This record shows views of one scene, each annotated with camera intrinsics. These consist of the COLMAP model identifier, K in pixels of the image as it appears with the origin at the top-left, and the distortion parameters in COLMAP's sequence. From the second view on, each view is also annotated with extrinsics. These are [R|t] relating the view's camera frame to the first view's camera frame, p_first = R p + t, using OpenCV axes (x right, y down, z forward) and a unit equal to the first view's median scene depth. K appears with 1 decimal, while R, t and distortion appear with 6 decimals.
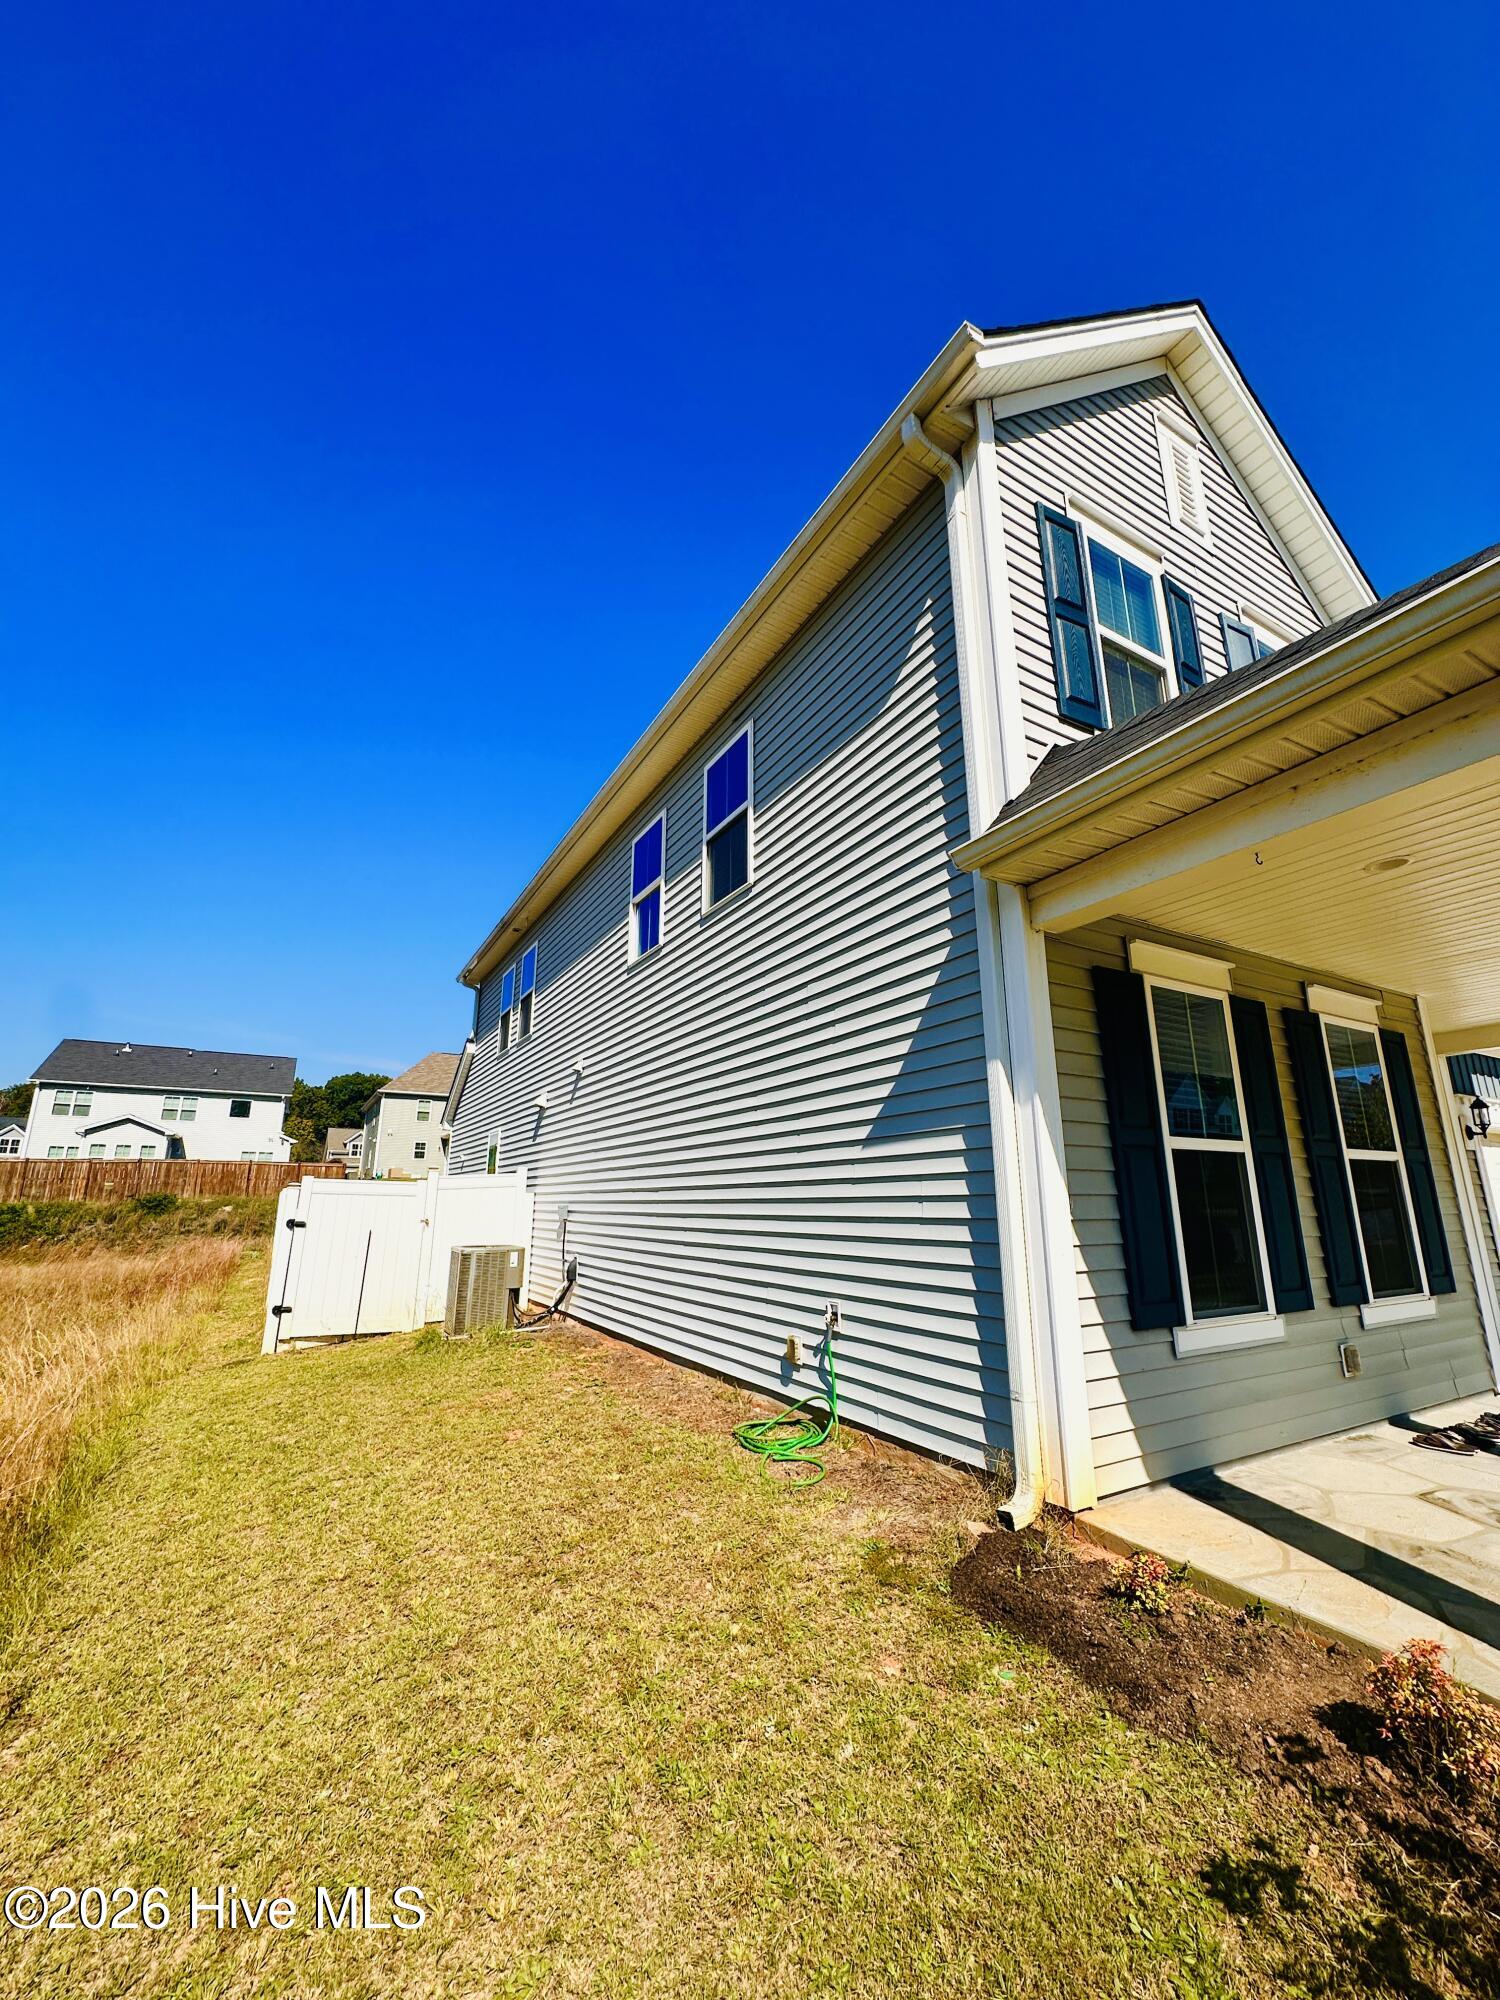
lens RADIAL K [[798.9, 0, 750.0], [0, 798.9, 1000.0], [0, 0, 1]] dist [-0.002758, -0.000133]
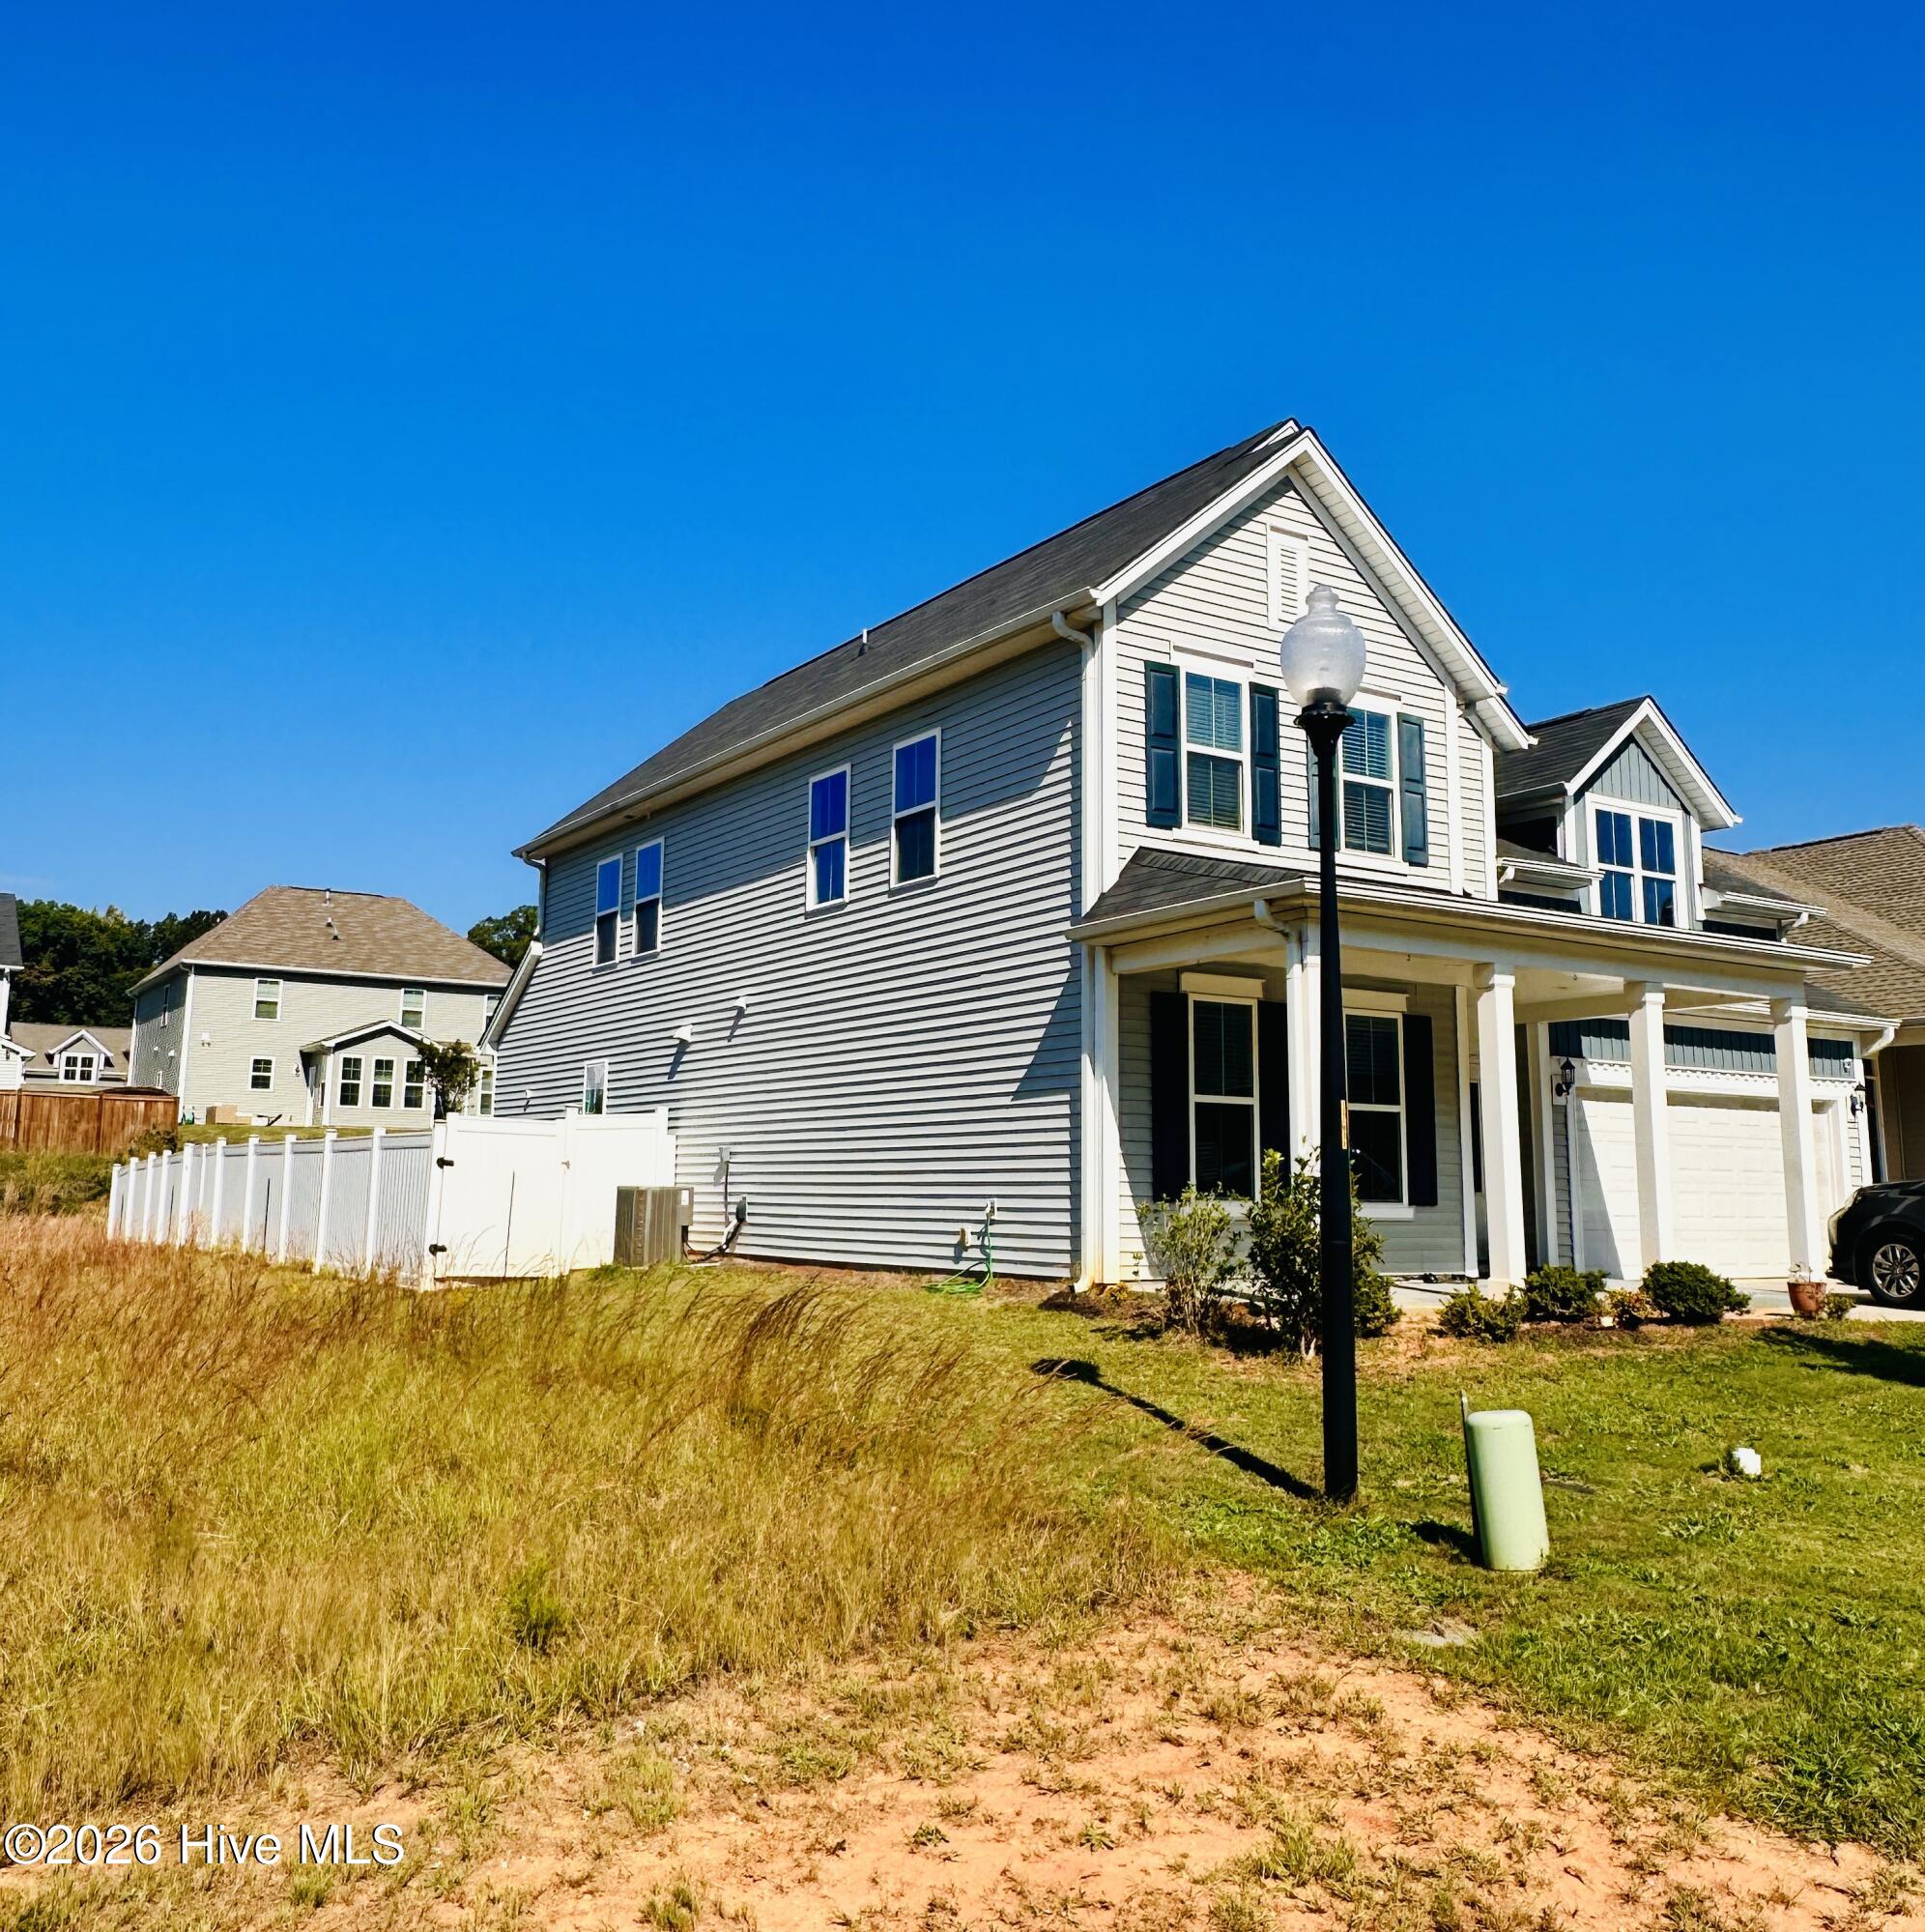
lens RADIAL K [[1804.9, 0, 958.0], [0, 1804.9, 868.8], [0, 0, 1]] dist [0.011506, 0.004062]
pose [[0.998553, 0.021073, 0.049472, -0.098685], [-0.024519, 0.997238, 0.070109, -0.339037], [-0.047858, -0.071221, 0.996312, -1.659585]]
